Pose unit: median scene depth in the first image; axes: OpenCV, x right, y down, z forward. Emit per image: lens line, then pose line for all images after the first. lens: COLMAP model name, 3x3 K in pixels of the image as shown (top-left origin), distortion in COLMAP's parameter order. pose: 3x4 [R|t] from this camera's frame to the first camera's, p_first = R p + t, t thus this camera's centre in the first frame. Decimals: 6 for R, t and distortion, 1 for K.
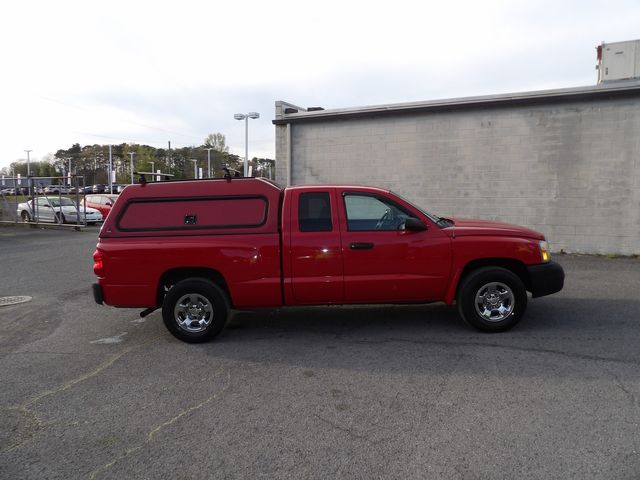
lens RADIAL K [[451.9, 0, 322.4], [0, 451.9, 236.2], [0, 0, 1]] dist [-0.033277, 0.029588]
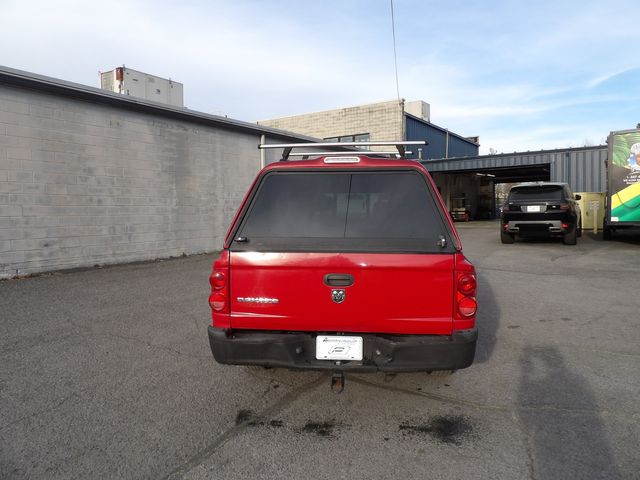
lens RADIAL K [[451.9, 0, 322.0], [0, 451.9, 238.6], [0, 0, 1]] dist [-0.033277, 0.029588]
pose [[0.097032, -0.061131, 0.993402, -0.497234], [0.098479, 0.993804, 0.051536, -0.026296], [-0.990397, 0.092829, 0.102451, 0.514150]]
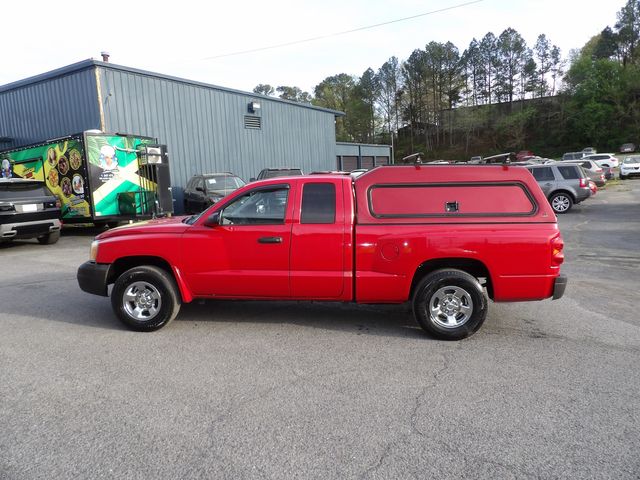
lens RADIAL K [[451.9, 0, 325.0], [0, 451.9, 233.1], [0, 0, 1]] dist [-0.033277, 0.029588]
pose [[-0.996670, 0.034596, 0.073837, -0.044147], [0.048303, 0.980048, 0.192804, -0.094553], [-0.065694, 0.195729, -0.978455, 1.030469]]
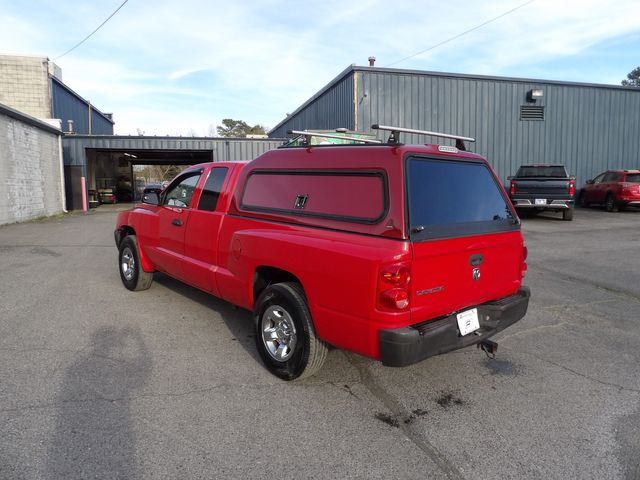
lens RADIAL K [[451.9, 0, 322.9], [0, 451.9, 234.6], [0, 0, 1]] dist [-0.033277, 0.029588]
pose [[-0.677900, -0.073127, 0.731508, -0.380684], [0.060392, 0.986138, 0.154548, -0.055618], [-0.732669, 0.148945, -0.664087, 0.799880]]
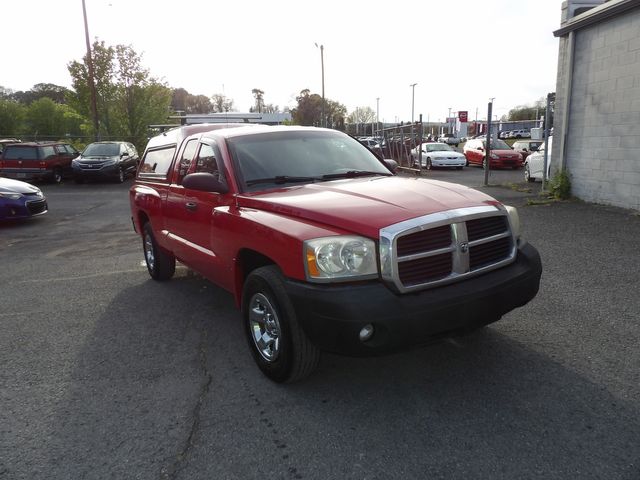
lens RADIAL K [[451.9, 0, 323.9], [0, 451.9, 233.7], [0, 0, 1]] dist [-0.033277, 0.029588]
pose [[0.560860, 0.139104, -0.816141, 0.395429], [-0.041562, 0.989272, 0.140050, -0.024362], [0.826867, -0.044628, 0.560624, 0.335675]]
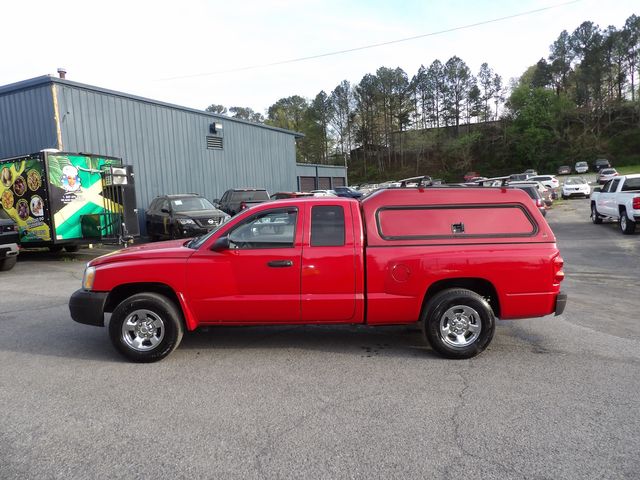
lens RADIAL K [[451.9, 0, 326.6], [0, 451.9, 234.3], [0, 0, 1]] dist [-0.033277, 0.029588]
pose [[-0.998231, 0.047964, -0.035144, 0.011012], [0.041910, 0.986810, 0.156362, -0.099054], [0.042180, 0.154612, -0.987074, 1.029368]]
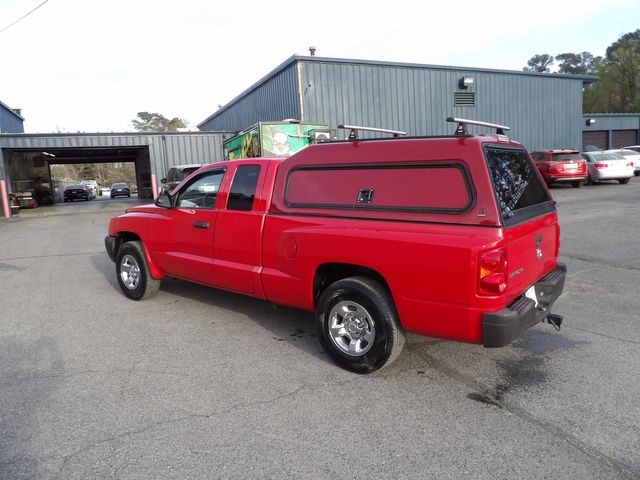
lens RADIAL K [[451.9, 0, 324.2], [0, 451.9, 233.9], [0, 0, 1]] dist [-0.033277, 0.029588]
pose [[-0.791229, -0.037803, 0.610350, -0.308196], [0.098112, 0.977310, 0.187719, -0.066810], [-0.603598, 0.208411, -0.769568, 0.865923]]
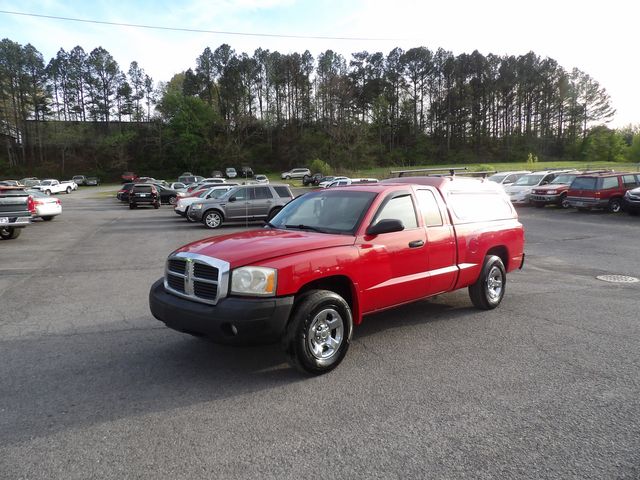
lens RADIAL K [[451.9, 0, 320.8], [0, 451.9, 236.5], [0, 0, 1]] dist [-0.033277, 0.029588]
pose [[-0.697405, 0.091240, -0.710845, 0.425374], [-0.033498, 0.986629, 0.159503, -0.081354], [0.715894, 0.135050, -0.685024, 0.842200]]
